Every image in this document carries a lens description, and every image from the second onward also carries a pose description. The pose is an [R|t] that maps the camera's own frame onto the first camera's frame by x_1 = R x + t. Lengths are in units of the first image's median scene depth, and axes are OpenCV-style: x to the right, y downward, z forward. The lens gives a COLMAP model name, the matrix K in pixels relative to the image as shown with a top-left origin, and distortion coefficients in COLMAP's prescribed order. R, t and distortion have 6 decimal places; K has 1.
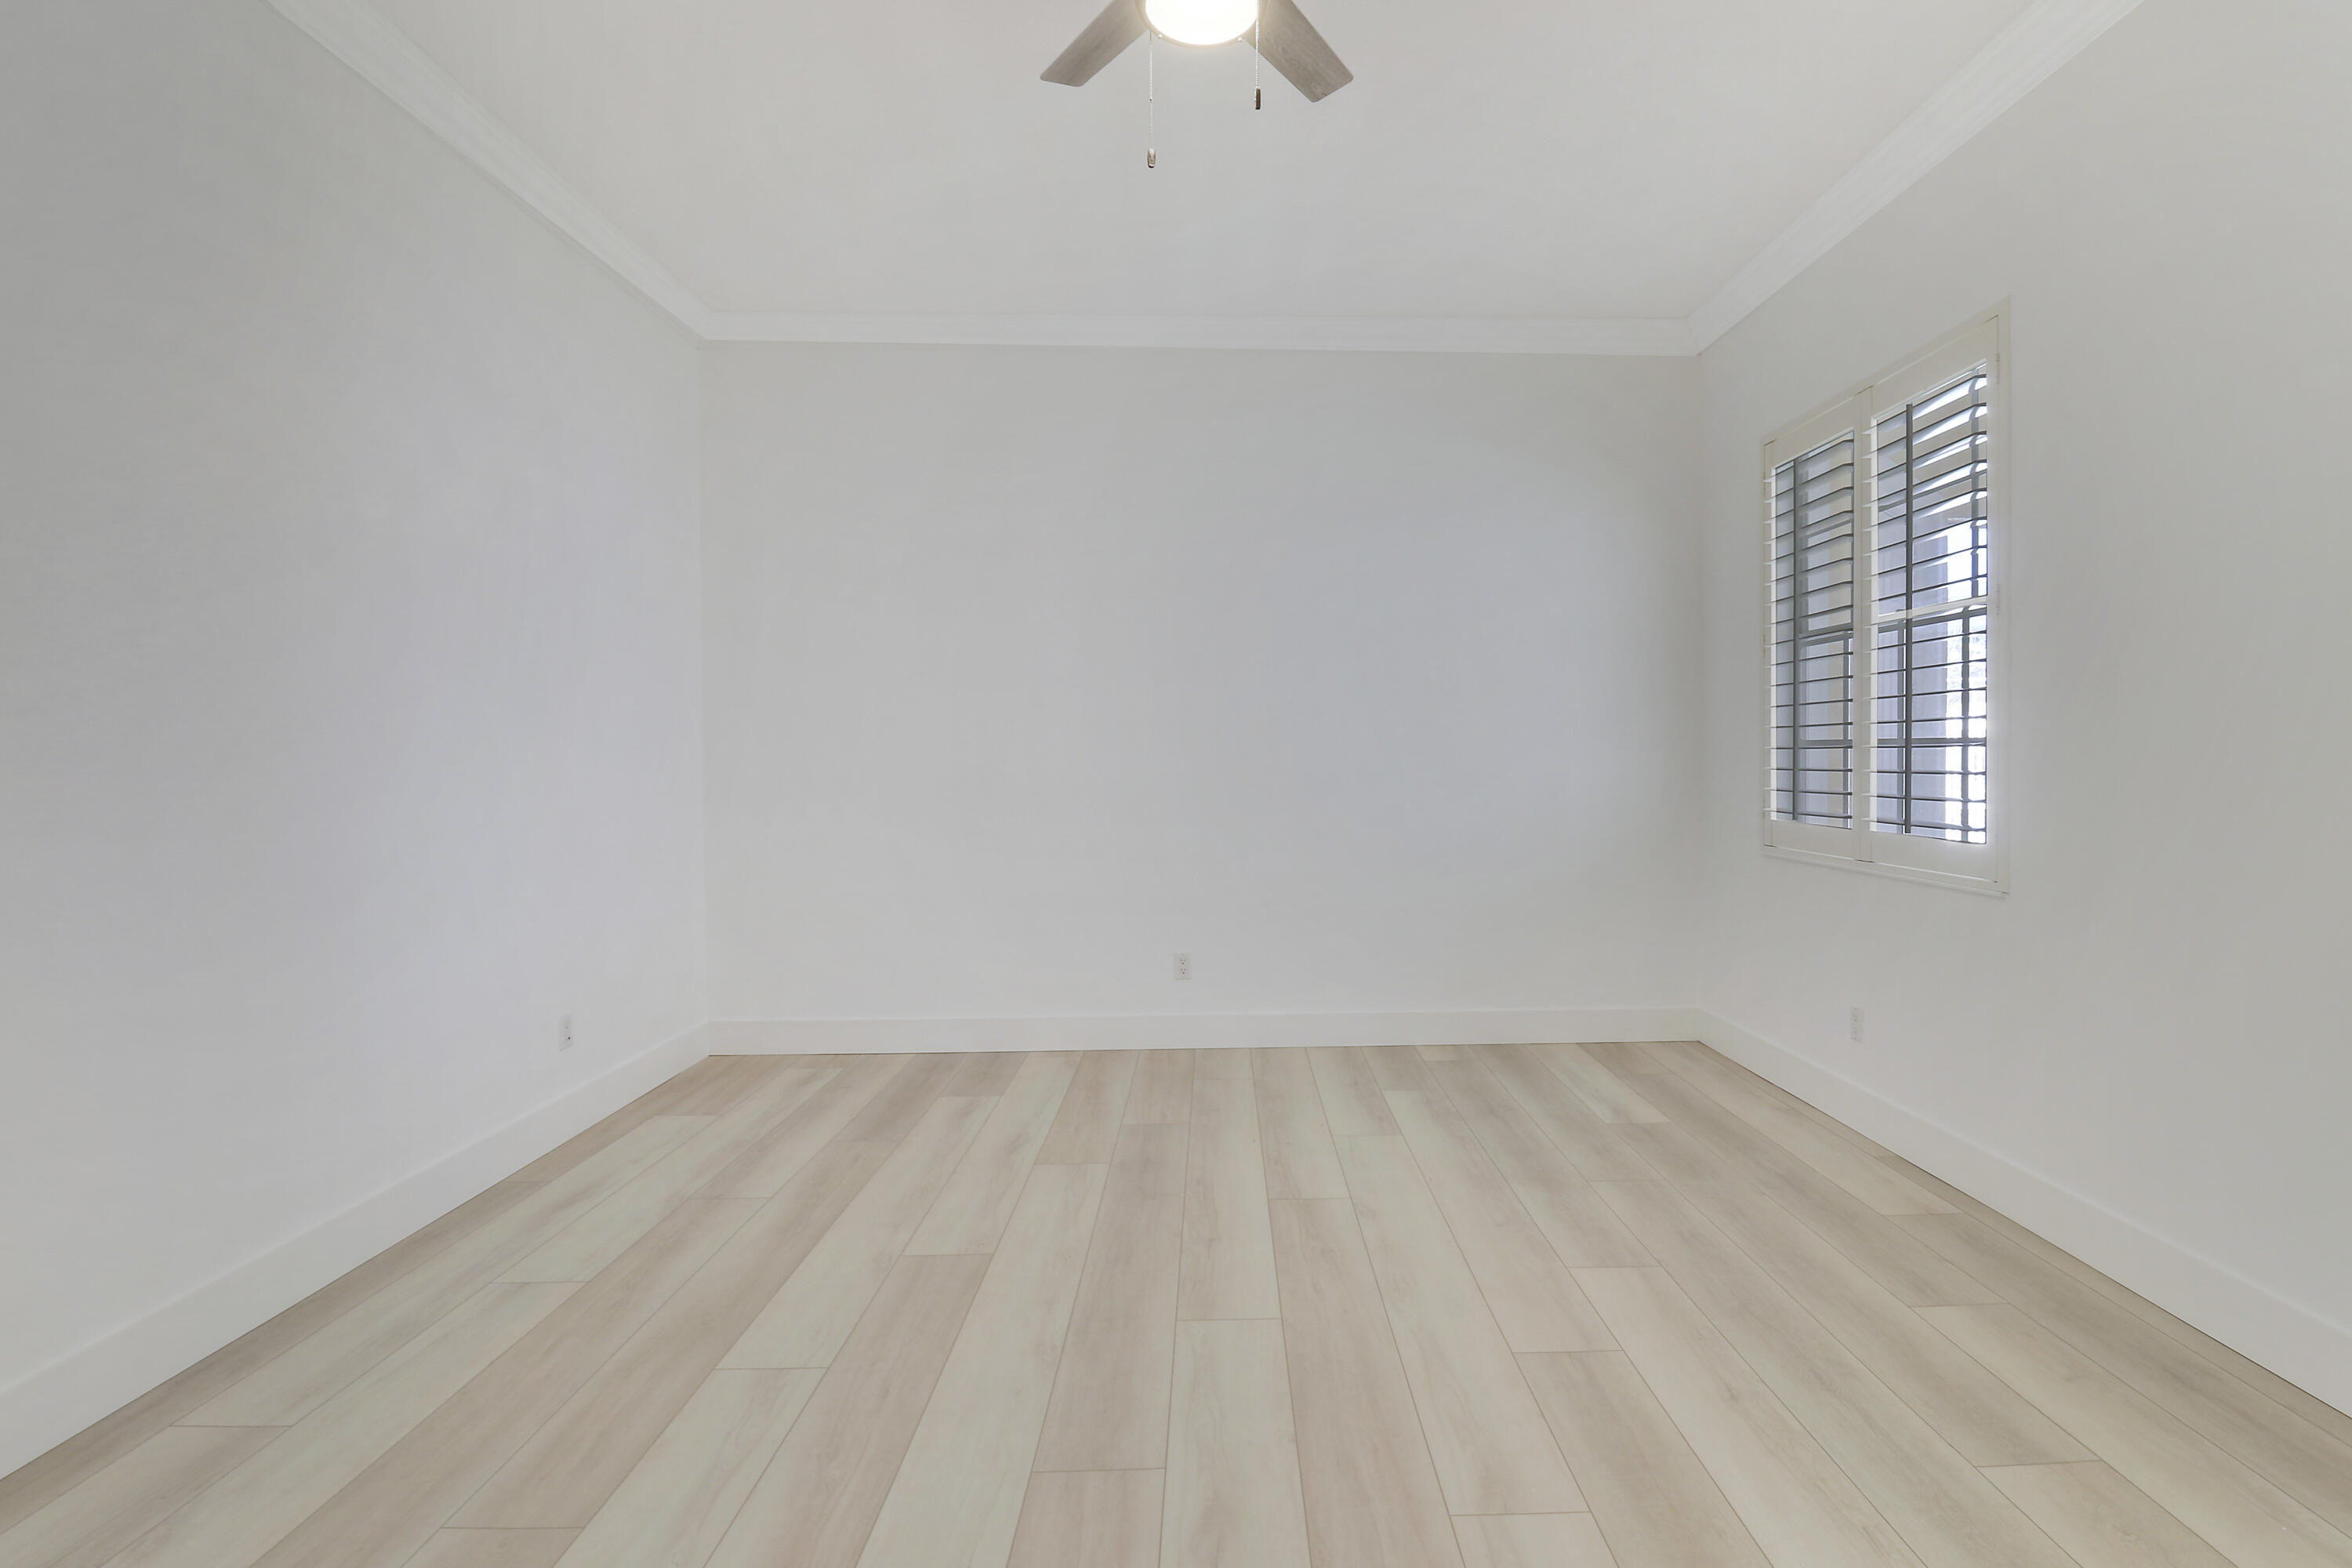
lens RADIAL K [[1103.0, 0, 1198.9], [0, 1103.0, 772.5], [0, 0, 1]] dist [-0.015061, -0.001653]
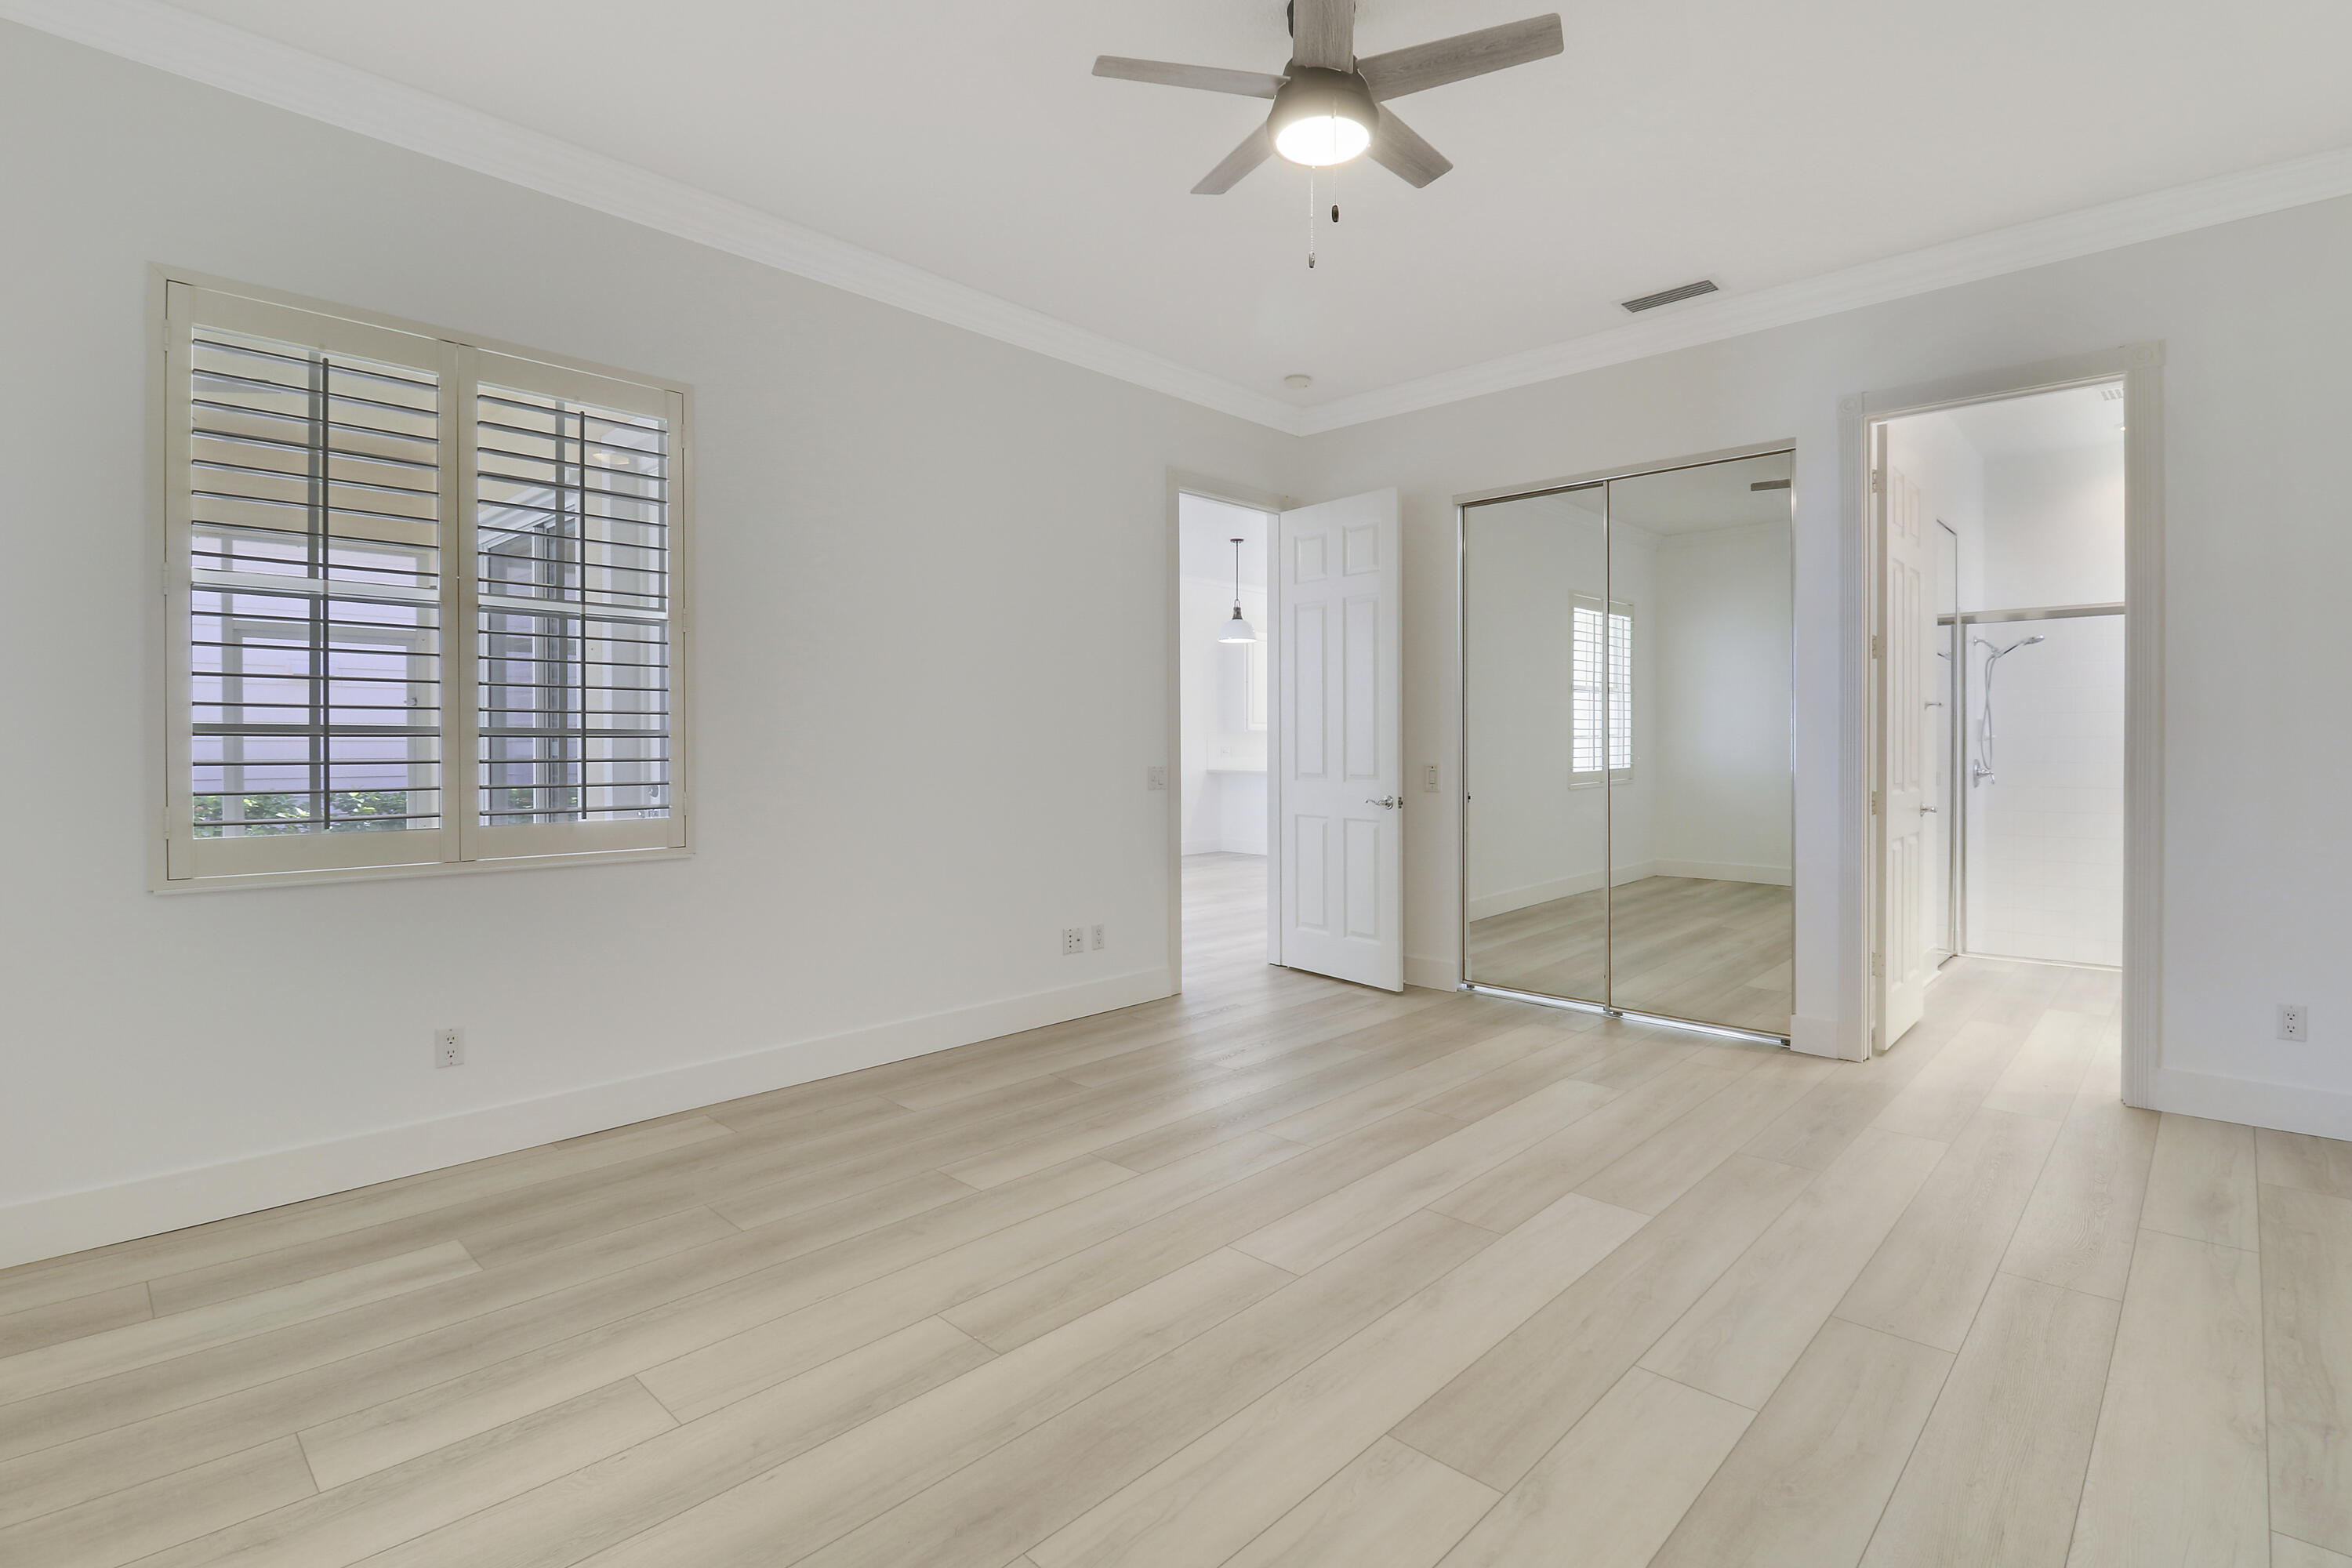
lens RADIAL K [[1103.0, 0, 1198.9], [0, 1103.0, 772.5], [0, 0, 1]] dist [-0.015061, -0.001653]
pose [[-0.728926, -0.013345, 0.684463, -0.528725], [0.012160, 0.999400, 0.032436, -0.017164], [-0.684485, 0.031966, -0.728326, 1.445107]]
